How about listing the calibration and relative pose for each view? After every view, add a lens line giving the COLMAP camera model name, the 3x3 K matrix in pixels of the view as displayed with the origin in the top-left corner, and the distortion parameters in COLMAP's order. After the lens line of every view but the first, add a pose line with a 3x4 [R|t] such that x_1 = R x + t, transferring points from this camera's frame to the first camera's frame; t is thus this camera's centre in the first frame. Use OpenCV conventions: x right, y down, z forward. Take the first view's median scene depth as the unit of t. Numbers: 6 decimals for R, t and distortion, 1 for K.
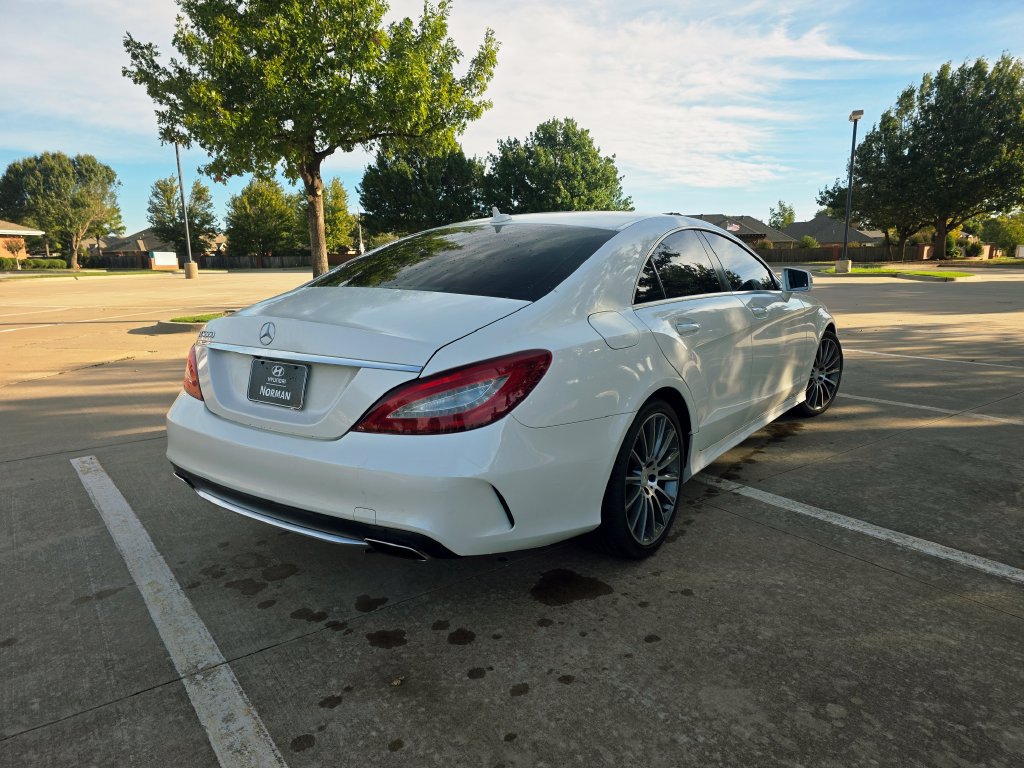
lens RADIAL K [[676.9, 0, 521.6], [0, 676.9, 406.4], [0, 0, 1]] dist [0.049840, -0.040146]
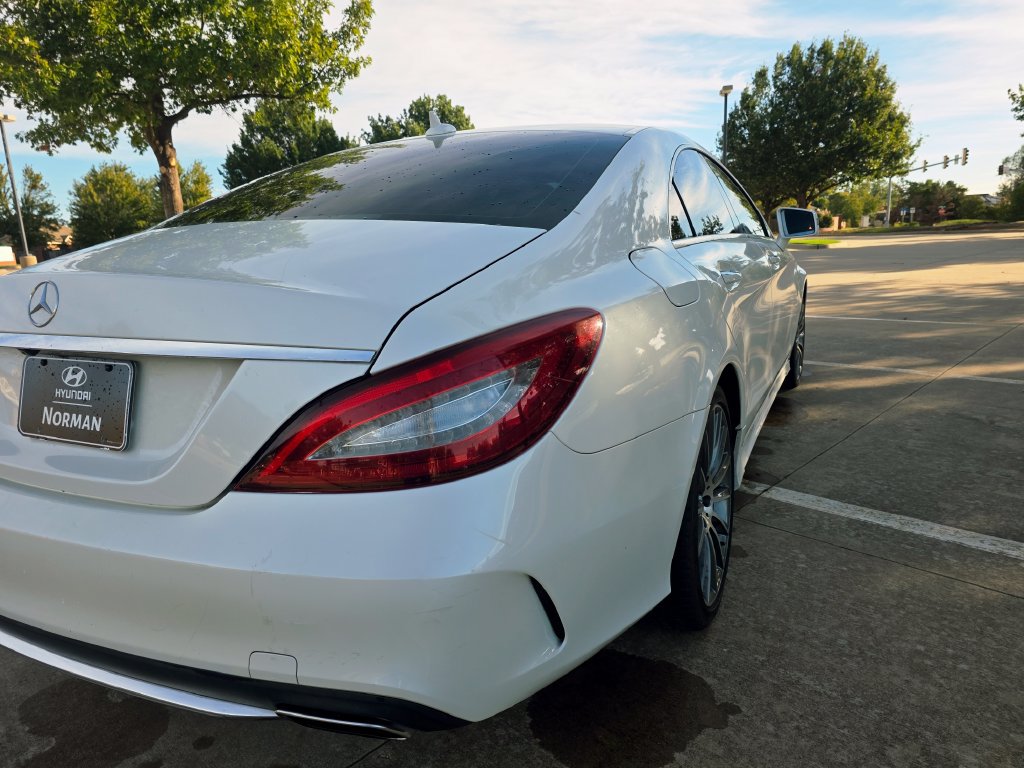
lens RADIAL K [[676.9, 0, 515.1], [0, 676.9, 396.2], [0, 0, 1]] dist [0.049840, -0.040146]
pose [[0.986552, -0.065137, 0.149905, -0.058388], [0.063662, 0.997864, 0.014623, -0.012847], [-0.150537, -0.004883, 0.988592, 0.237457]]
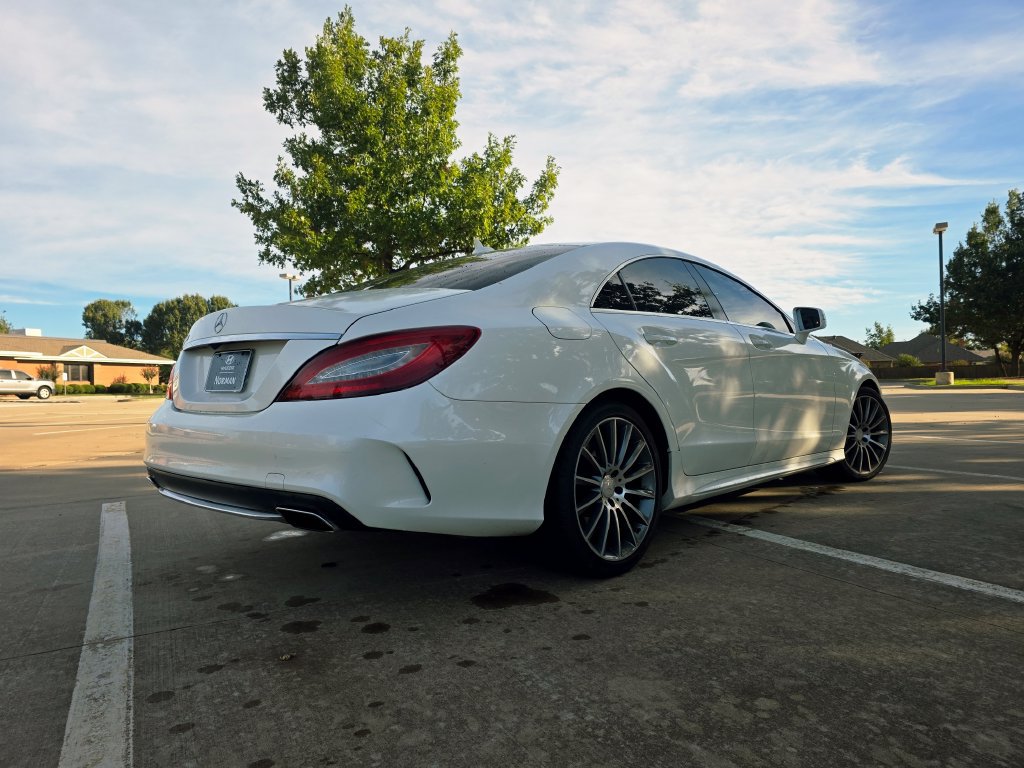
lens RADIAL K [[676.9, 0, 504.5], [0, 676.9, 385.6], [0, 0, 1]] dist [0.049840, -0.040146]
pose [[0.988694, -0.009123, -0.149670, 0.118030], [-0.022403, 0.977957, -0.207601, 0.106662], [0.148265, 0.208607, 0.966696, 0.031205]]
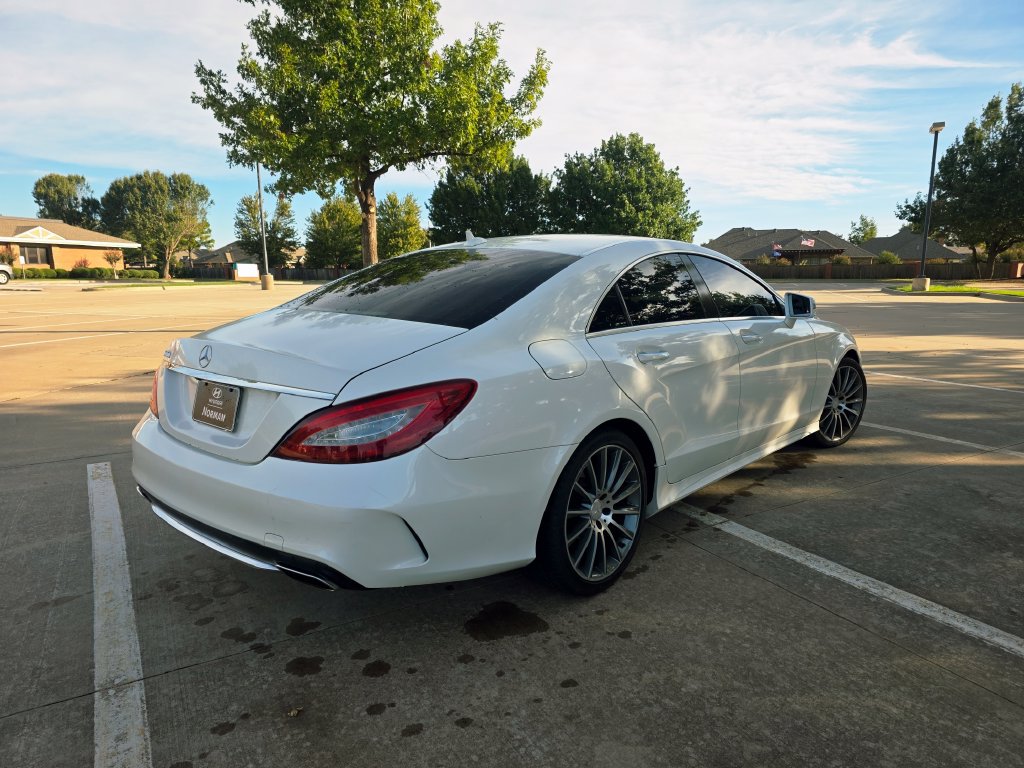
lens RADIAL K [[676.9, 0, 517.4], [0, 676.9, 400.4], [0, 0, 1]] dist [0.049840, -0.040146]
pose [[0.994477, 0.027999, -0.101152, 0.105834], [-0.030749, 0.999196, -0.025730, -0.015419], [0.100350, 0.028698, 0.994538, 0.014502]]
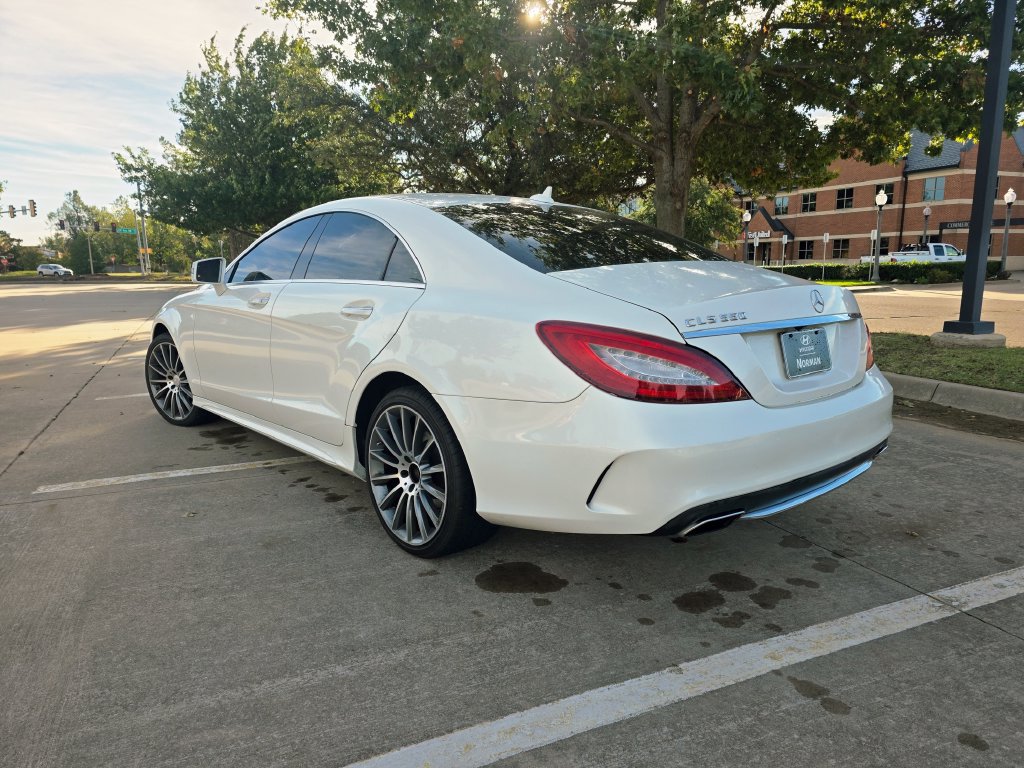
lens RADIAL K [[676.9, 0, 516.4], [0, 676.9, 414.4], [0, 0, 1]] dist [0.049840, -0.040146]
pose [[0.232972, -0.198405, 0.952029, -0.771628], [0.212717, 0.965657, 0.149190, -0.100228], [-0.948934, 0.167756, 0.267175, 0.629850]]
